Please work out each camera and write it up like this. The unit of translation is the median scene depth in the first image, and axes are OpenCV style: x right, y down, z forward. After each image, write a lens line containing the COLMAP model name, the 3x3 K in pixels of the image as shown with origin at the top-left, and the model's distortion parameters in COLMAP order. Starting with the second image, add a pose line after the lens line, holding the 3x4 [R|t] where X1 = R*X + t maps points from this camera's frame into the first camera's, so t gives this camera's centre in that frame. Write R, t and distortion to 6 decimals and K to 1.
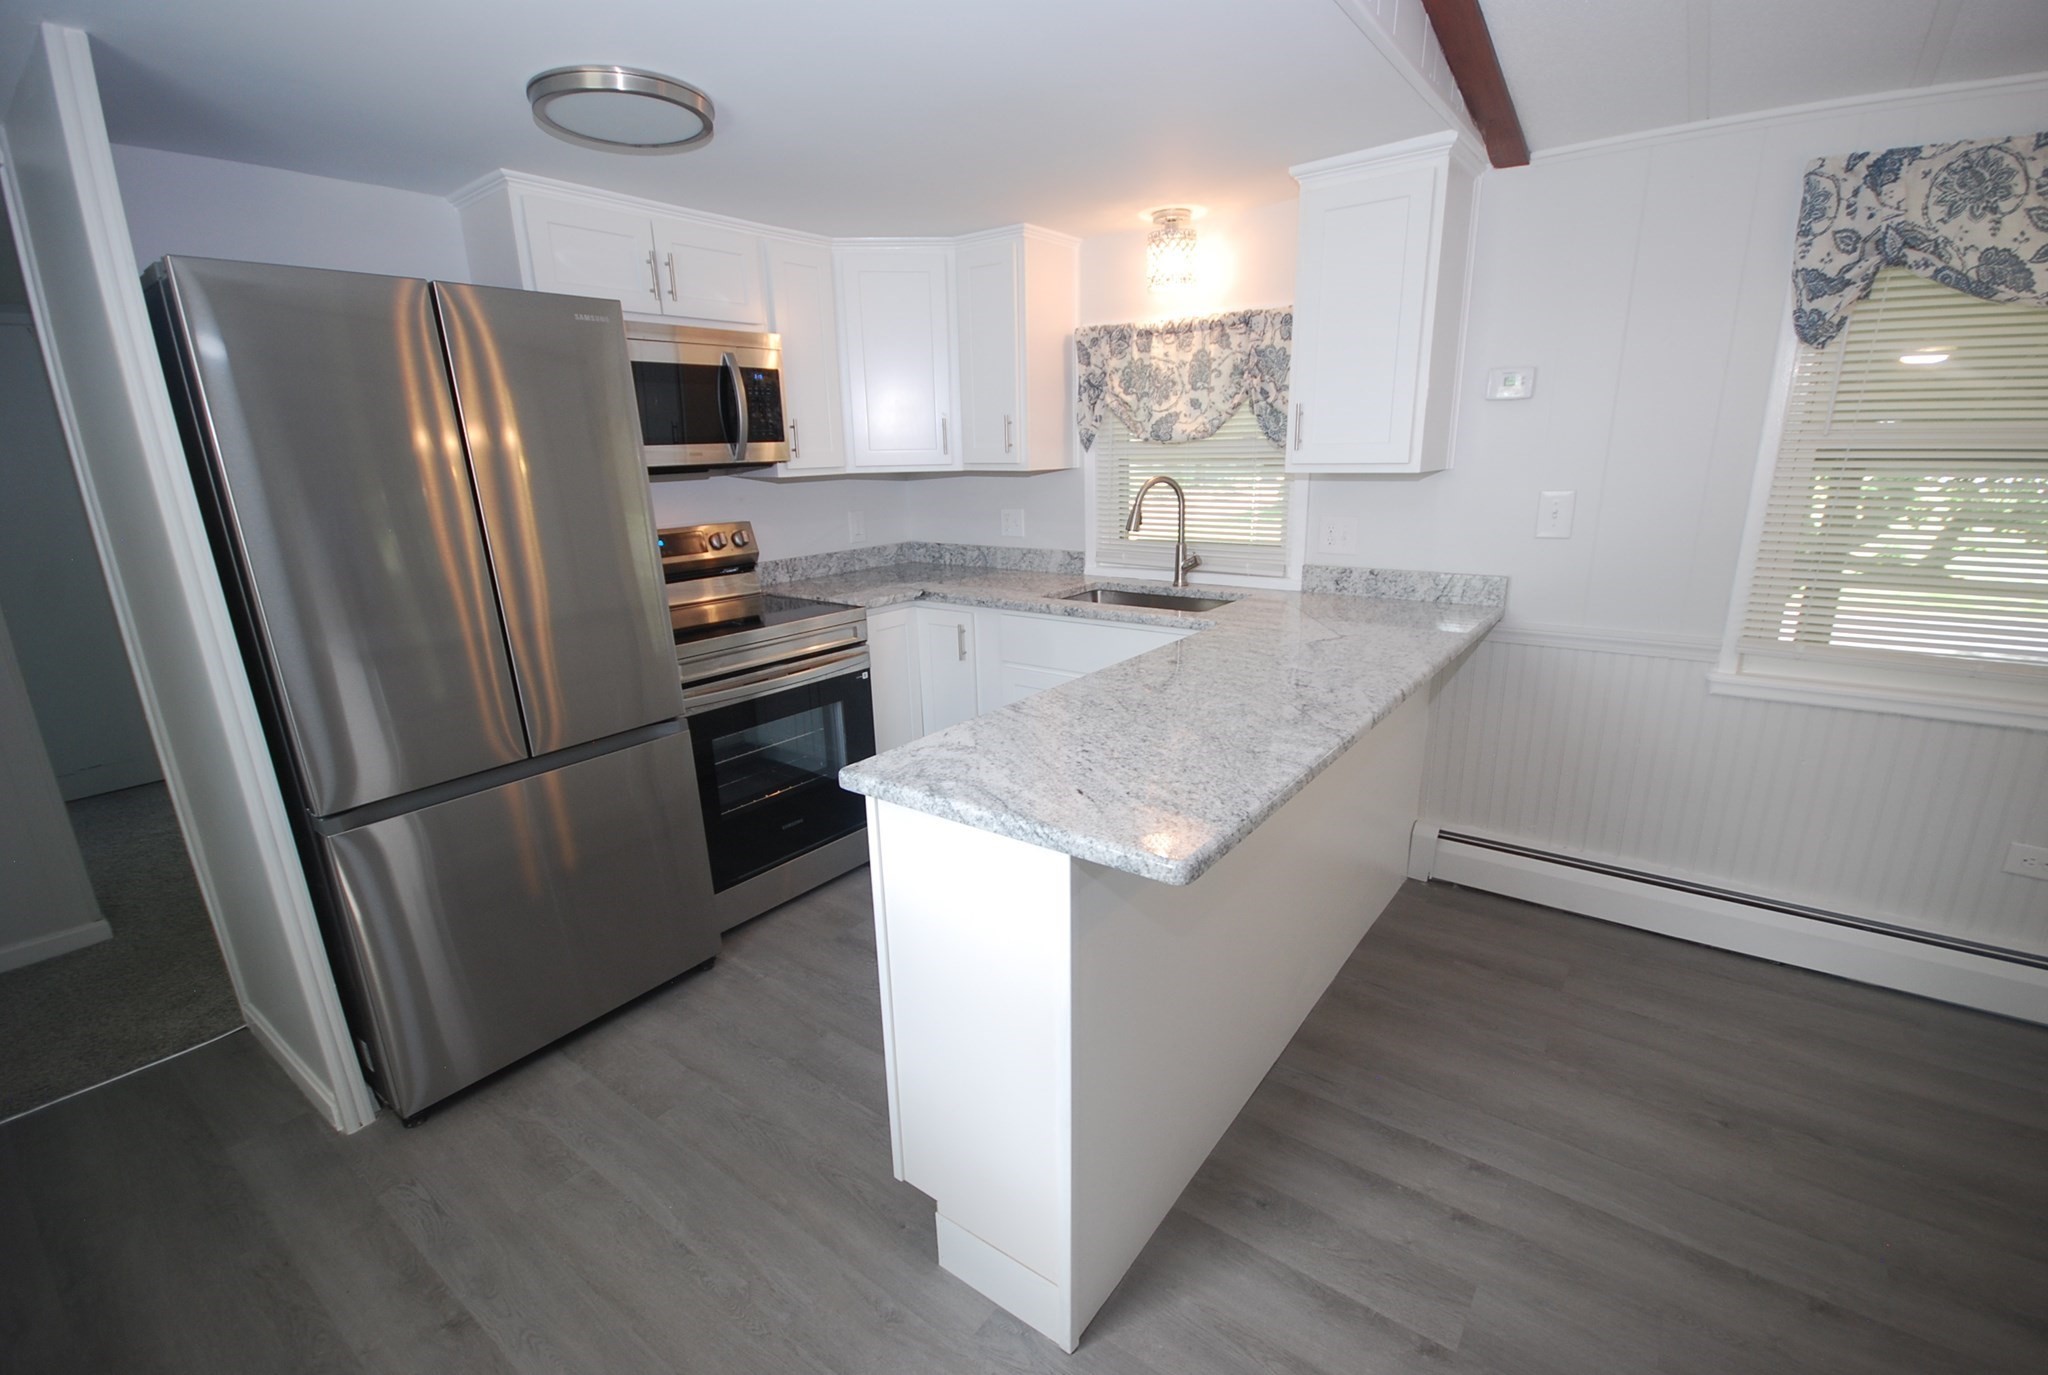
lens RADIAL K [[890.3, 0, 1025.8], [0, 890.3, 697.8], [0, 0, 1]] dist [0.001341, -0.009643]
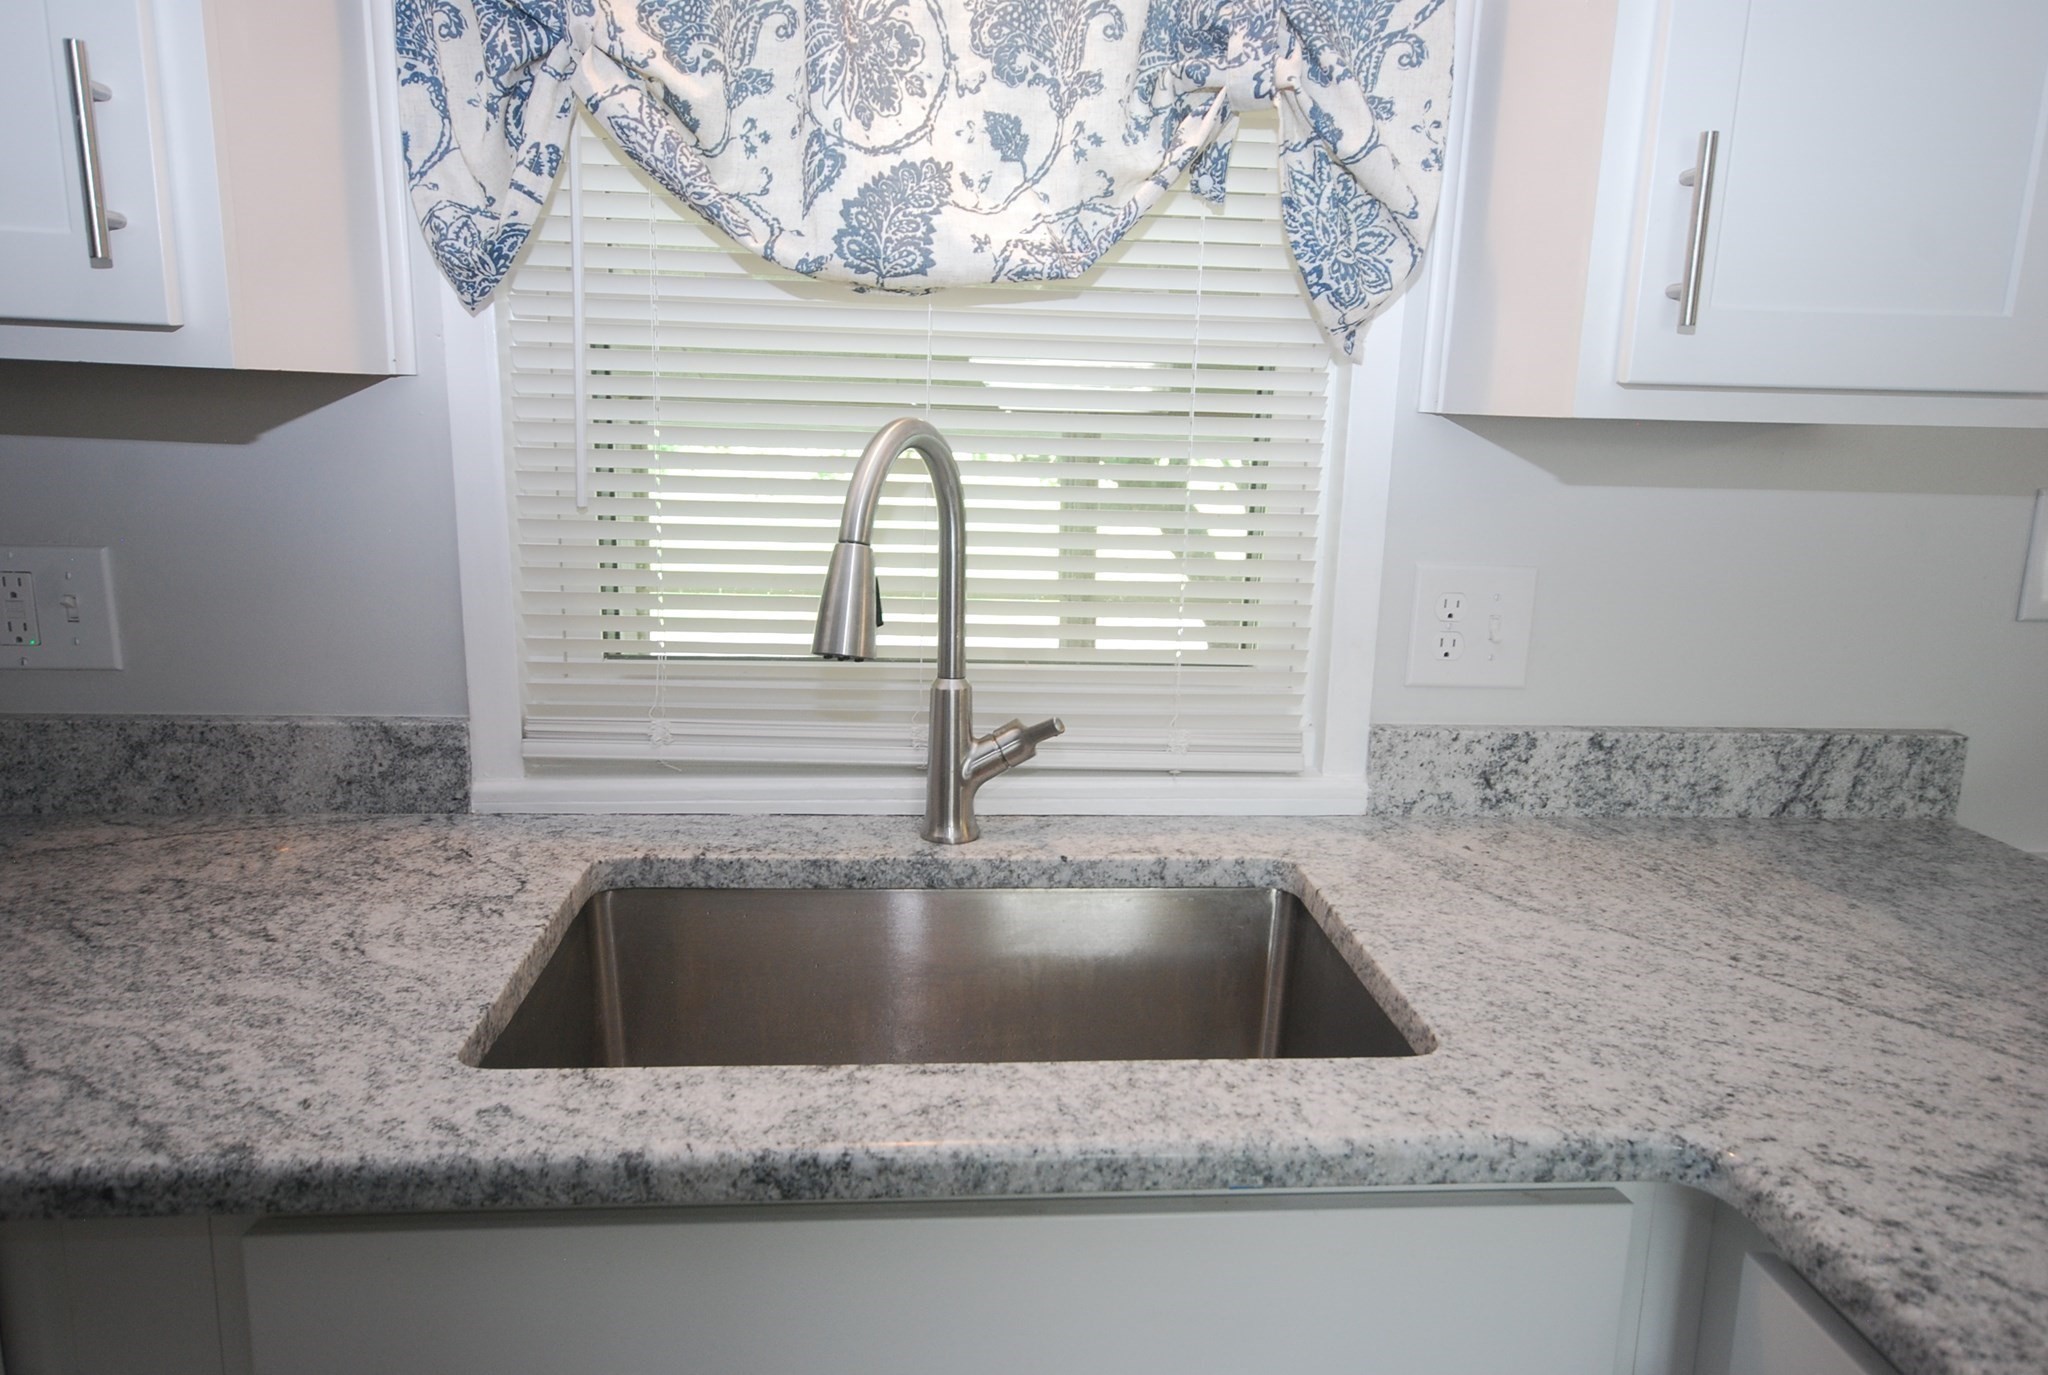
lens RADIAL K [[1427.9, 0, 1034.4], [0, 1427.9, 700.7], [0, 0, 1]] dist [0.007570, 0.000497]
pose [[0.741852, -0.101315, 0.662865, -0.087558], [0.137606, 0.990484, -0.002614, -0.171923], [-0.656292, 0.093154, 0.748734, 0.711618]]
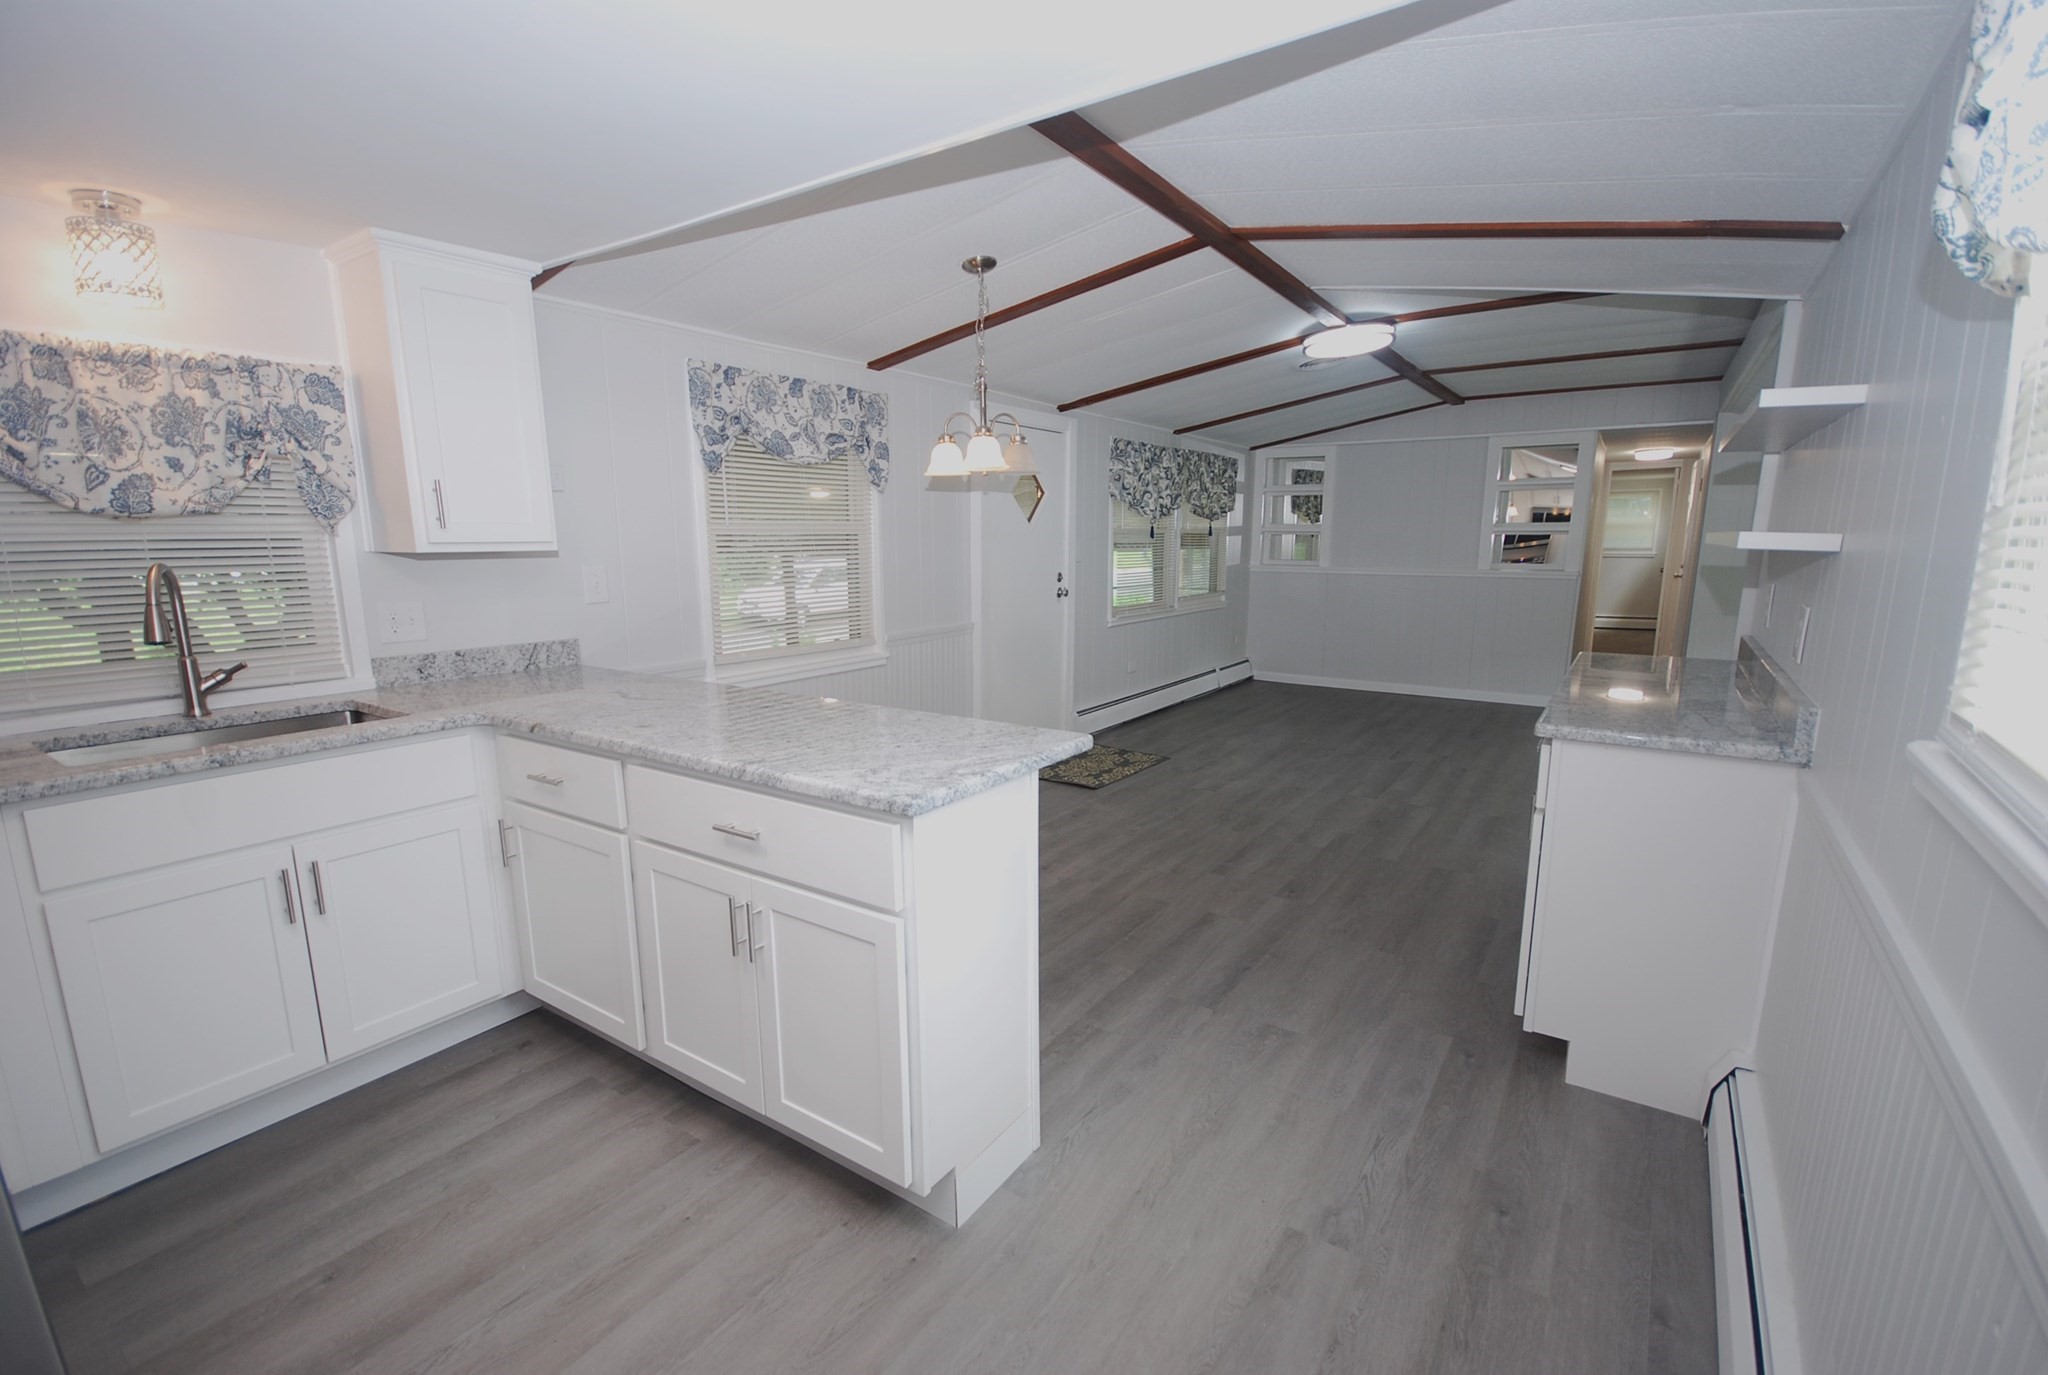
lens RADIAL K [[890.3, 0, 1020.2], [0, 890.3, 708.1], [0, 0, 1]] dist [0.001341, -0.009643]
pose [[-0.041949, -0.169027, 0.984718, -0.580461], [0.273546, 0.945984, 0.174031, -0.081047], [-0.960944, 0.276666, 0.006553, 0.392953]]
